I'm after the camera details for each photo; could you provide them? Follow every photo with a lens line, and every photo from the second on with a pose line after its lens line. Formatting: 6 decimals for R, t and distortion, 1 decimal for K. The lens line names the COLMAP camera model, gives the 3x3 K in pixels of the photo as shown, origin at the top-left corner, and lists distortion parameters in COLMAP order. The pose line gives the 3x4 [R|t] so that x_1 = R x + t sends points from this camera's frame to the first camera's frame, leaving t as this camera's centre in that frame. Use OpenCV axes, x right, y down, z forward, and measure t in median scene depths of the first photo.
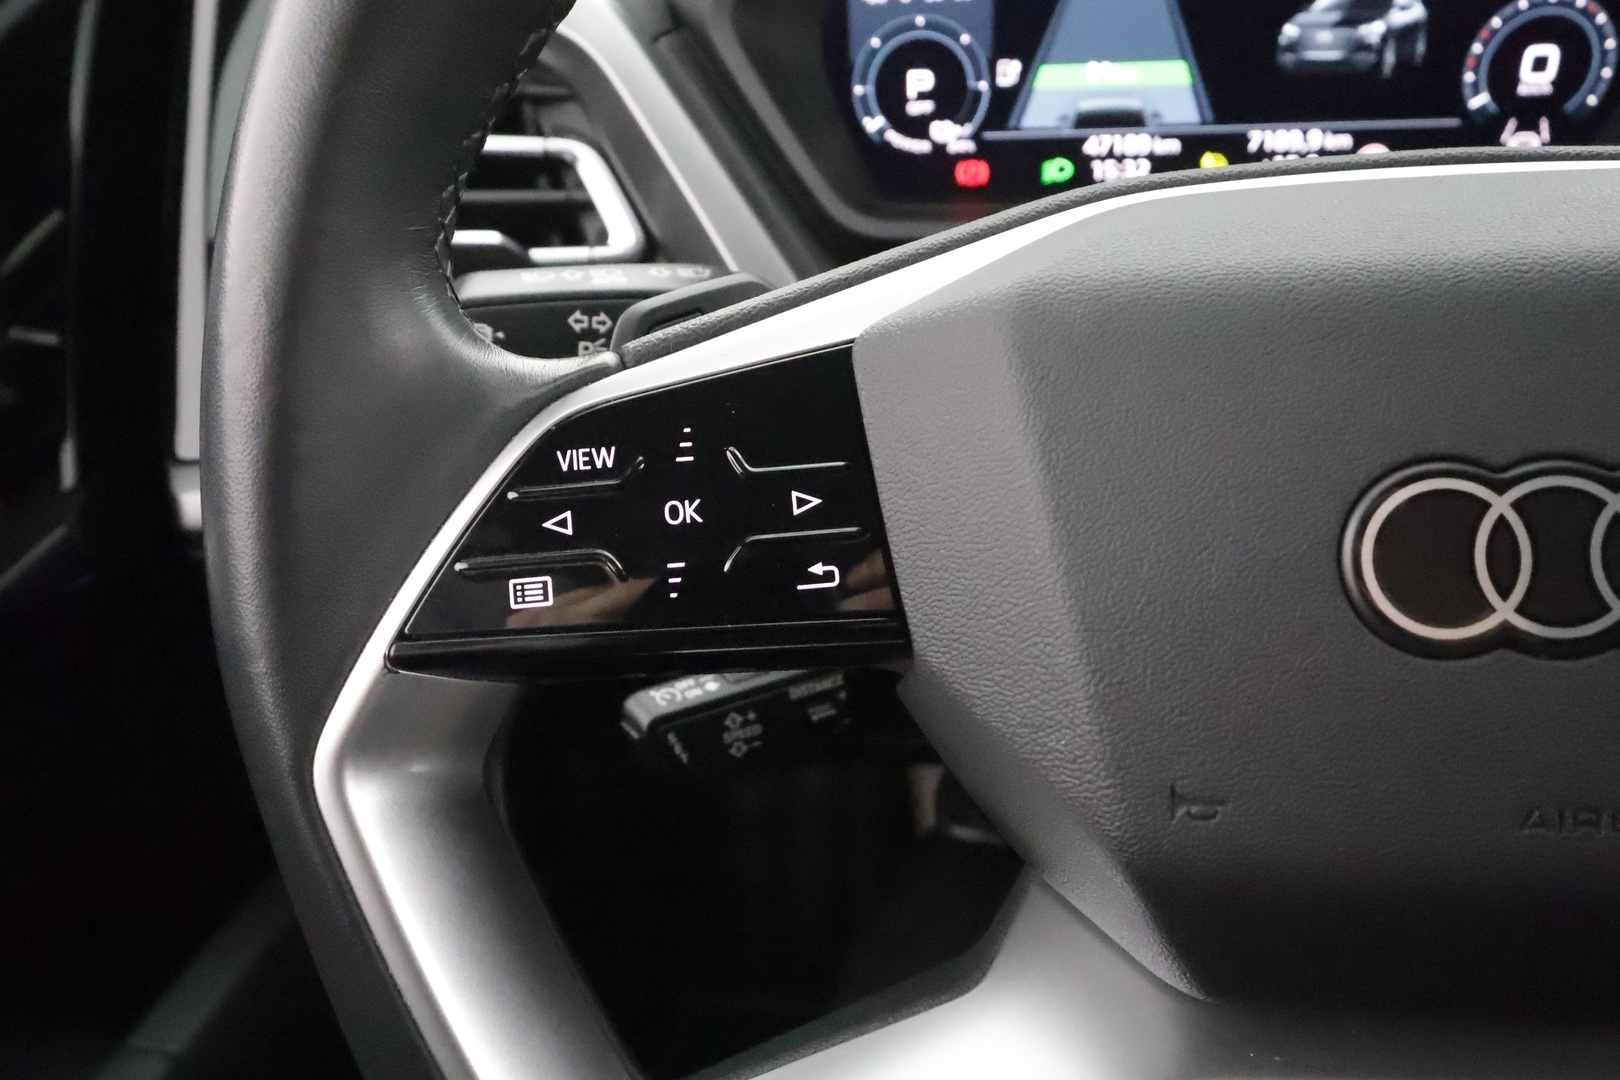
lens RADIAL K [[1279.5, 0, 818.6], [0, 1279.5, 552.0], [0, 0, 1]] dist [0.008761, 0.010063]
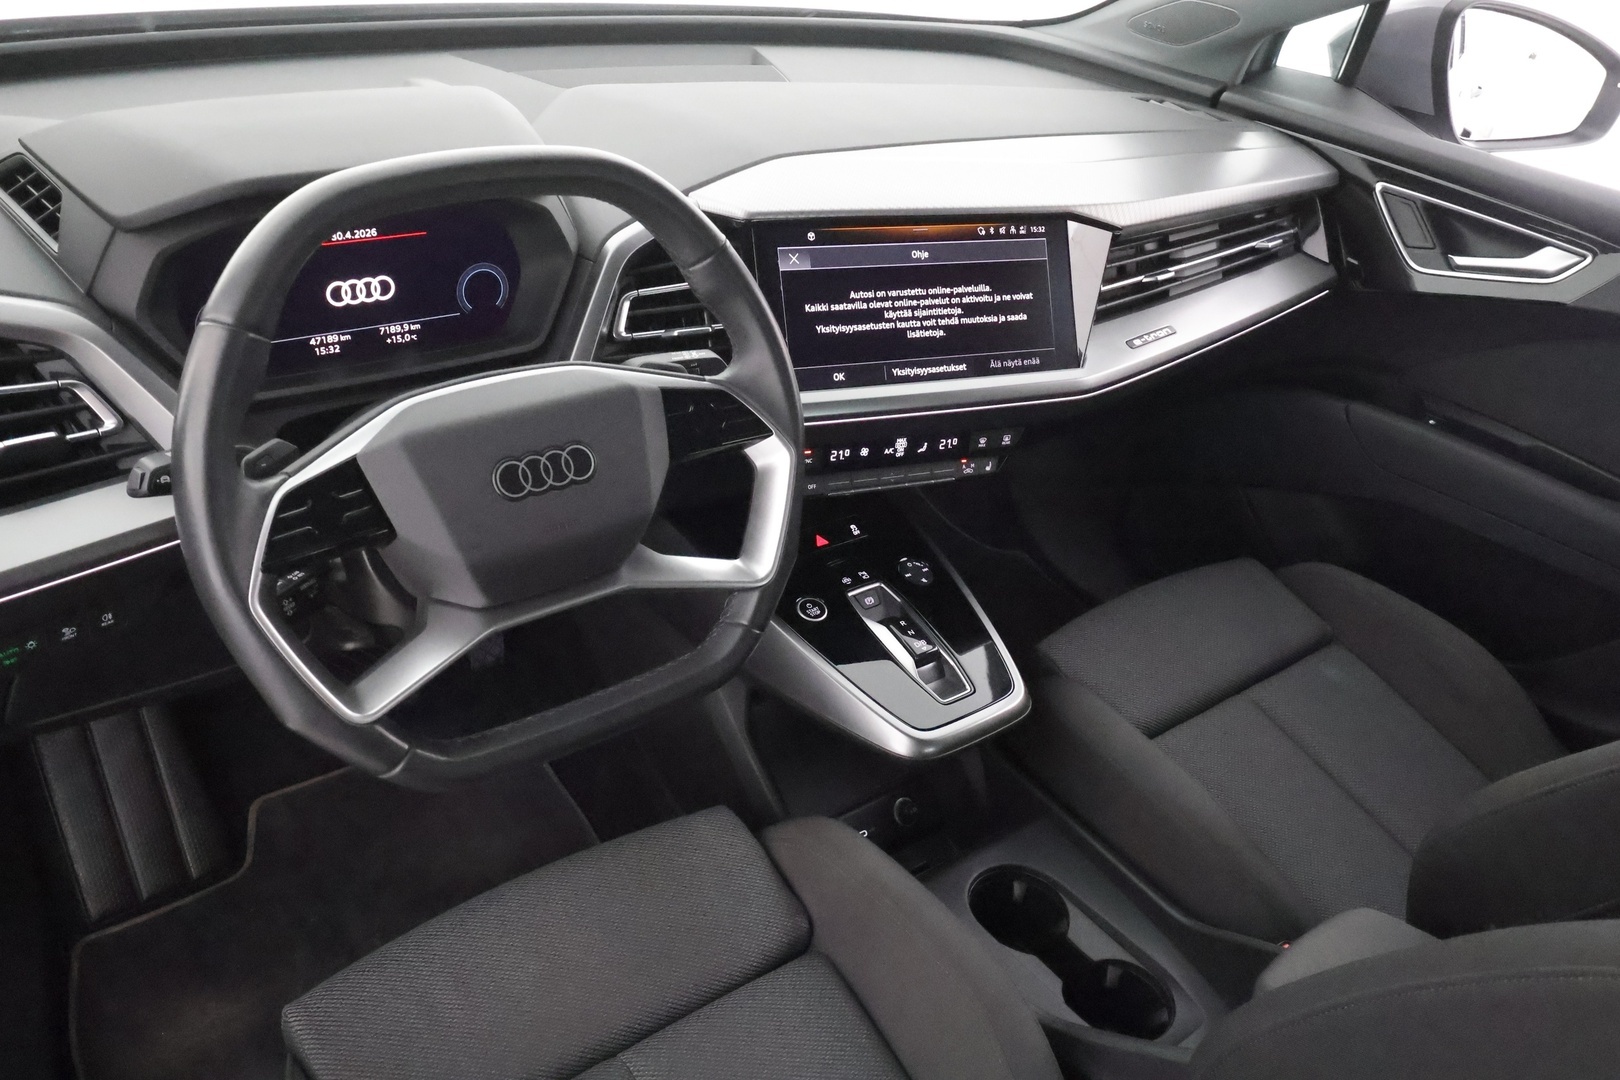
lens RADIAL K [[1279.5, 0, 807.1], [0, 1279.5, 535.6], [0, 0, 1]] dist [0.008761, 0.010063]
pose [[0.726039, -0.242627, 0.643428, -0.720300], [0.242493, 0.965913, 0.090604, 0.016548], [-0.643479, 0.090244, 0.760126, -1.293386]]
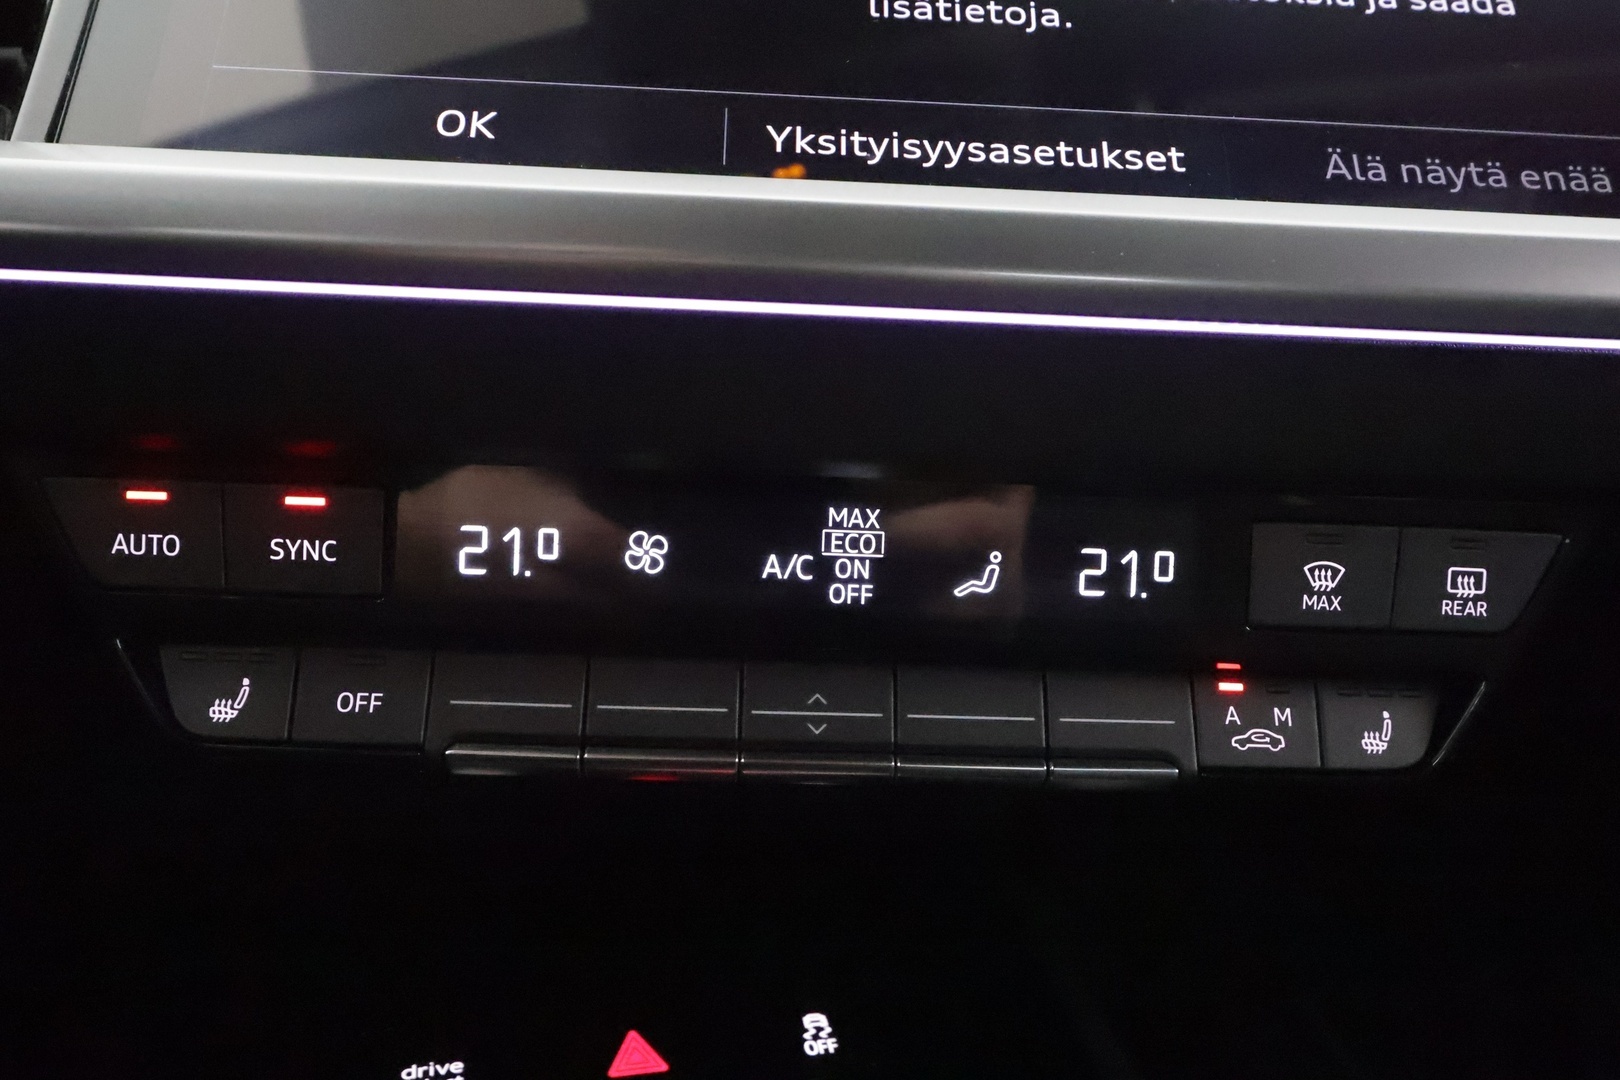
lens RADIAL K [[1279.5, 0, 814.8], [0, 1279.5, 547.4], [0, 0, 1]] dist [0.008761, 0.010063]
pose [[0.928721, 0.030019, 0.369562, 1.125709], [0.130924, 0.905962, -0.402606, 0.365027], [-0.346895, 0.422293, 0.837456, 0.282806]]
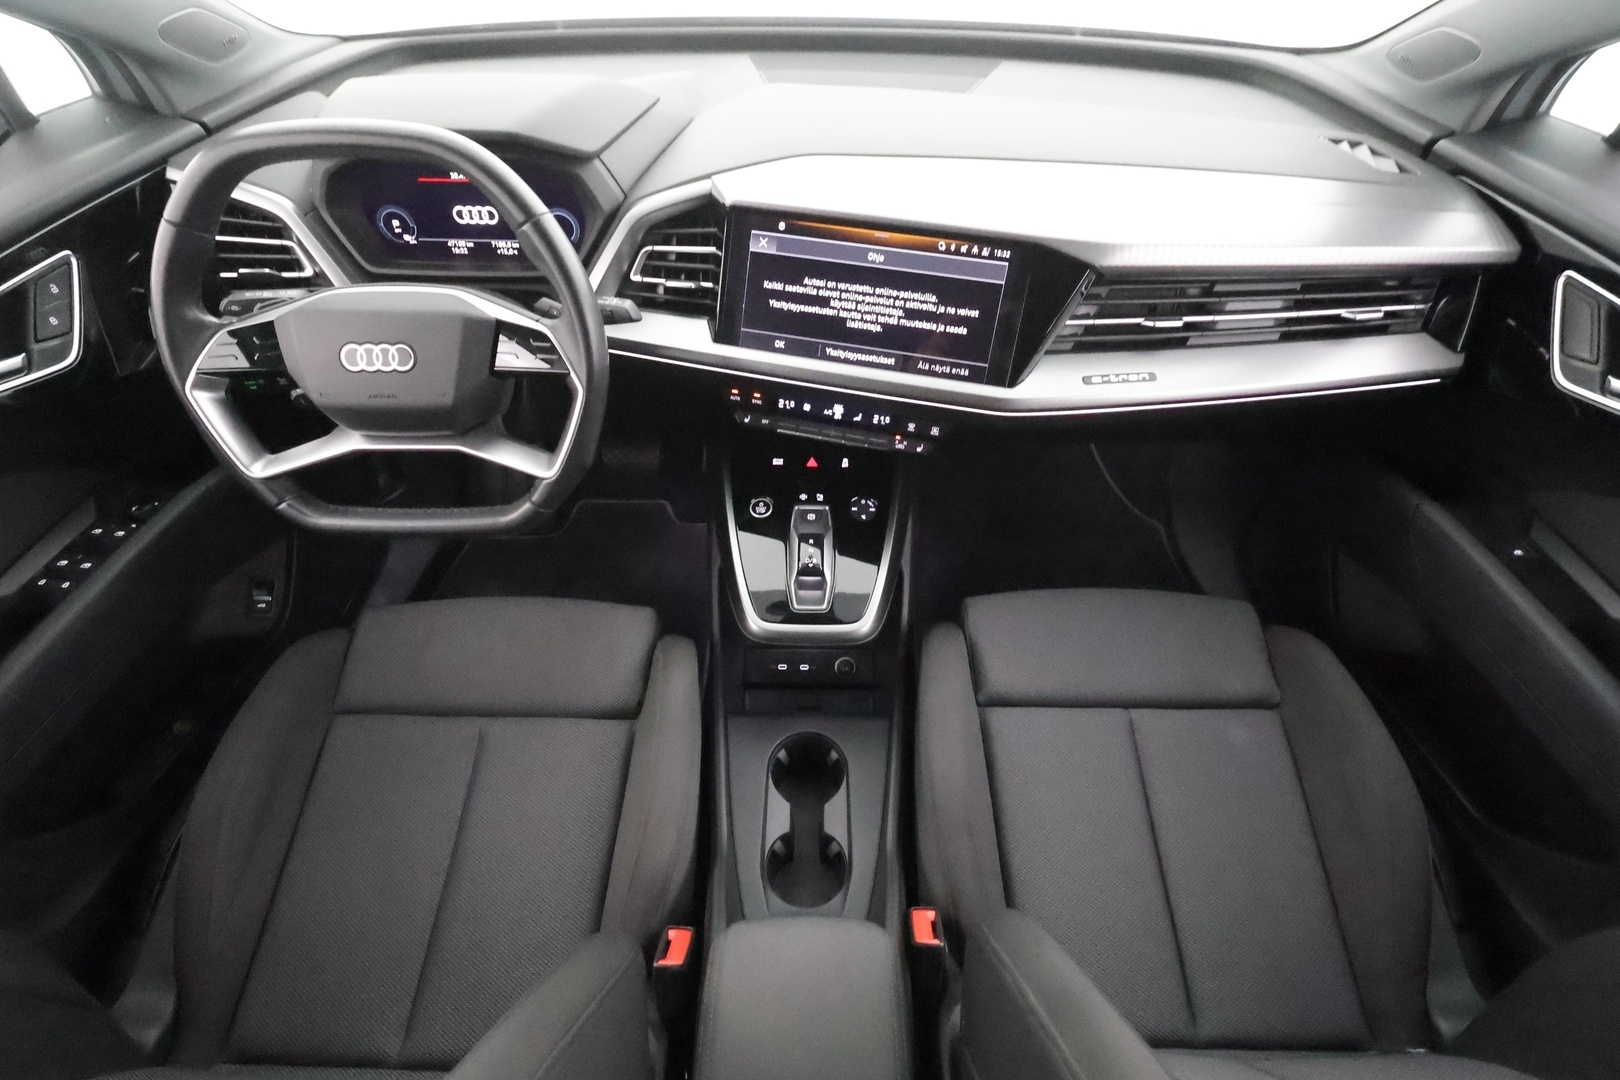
lens RADIAL K [[754.7, 0, 810.3], [0, 754.7, 539.4], [0, 0, 1]] dist [0.001818, 0.001345]
pose [[0.995095, -0.013806, 0.097960, 1.058682], [-0.008102, 0.975514, 0.219786, 0.019286], [-0.098596, -0.219502, 0.970617, -1.412179]]
